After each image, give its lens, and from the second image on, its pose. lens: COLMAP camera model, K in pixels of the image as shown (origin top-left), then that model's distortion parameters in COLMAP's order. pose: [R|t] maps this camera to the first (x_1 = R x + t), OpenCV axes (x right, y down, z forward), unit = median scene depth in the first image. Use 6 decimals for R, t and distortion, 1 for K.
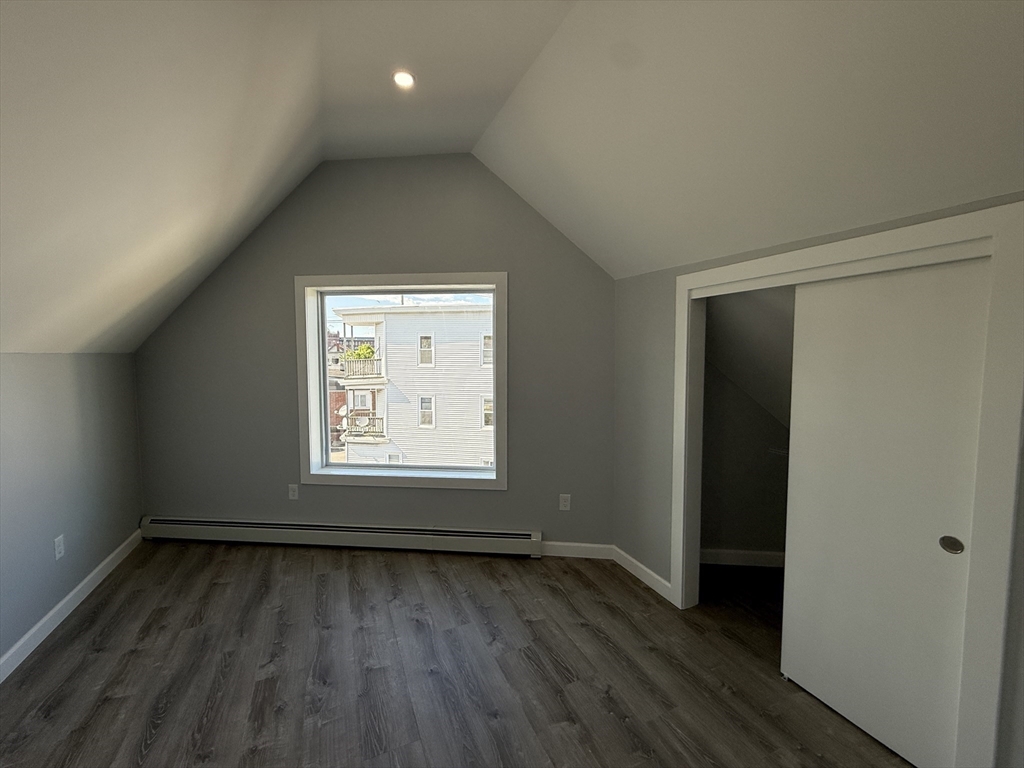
lens RADIAL K [[405.8, 0, 509.4], [0, 405.8, 378.9], [0, 0, 1]] dist [-0.001973, -0.000127]
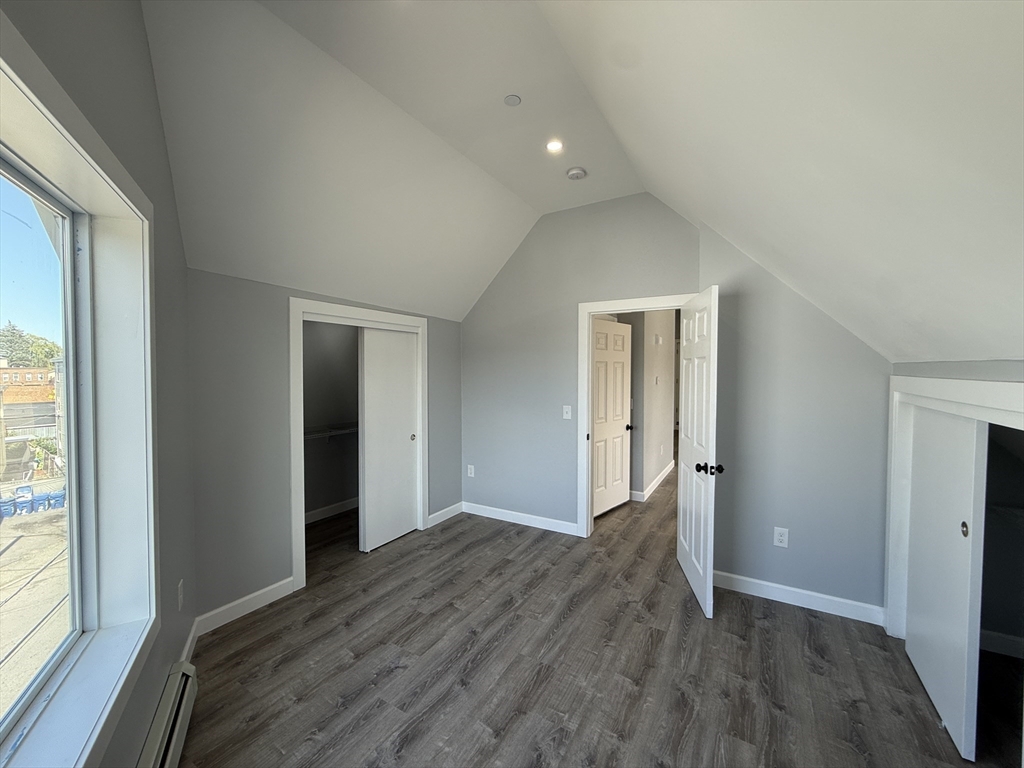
lens RADIAL K [[405.8, 0, 509.4], [0, 405.8, 378.9], [0, 0, 1]] dist [-0.001973, -0.000127]
pose [[-0.572455, -0.018979, 0.819716, -1.217058], [0.050941, 0.996978, 0.058658, -0.084165], [-0.818352, 0.075336, -0.569758, 1.639669]]
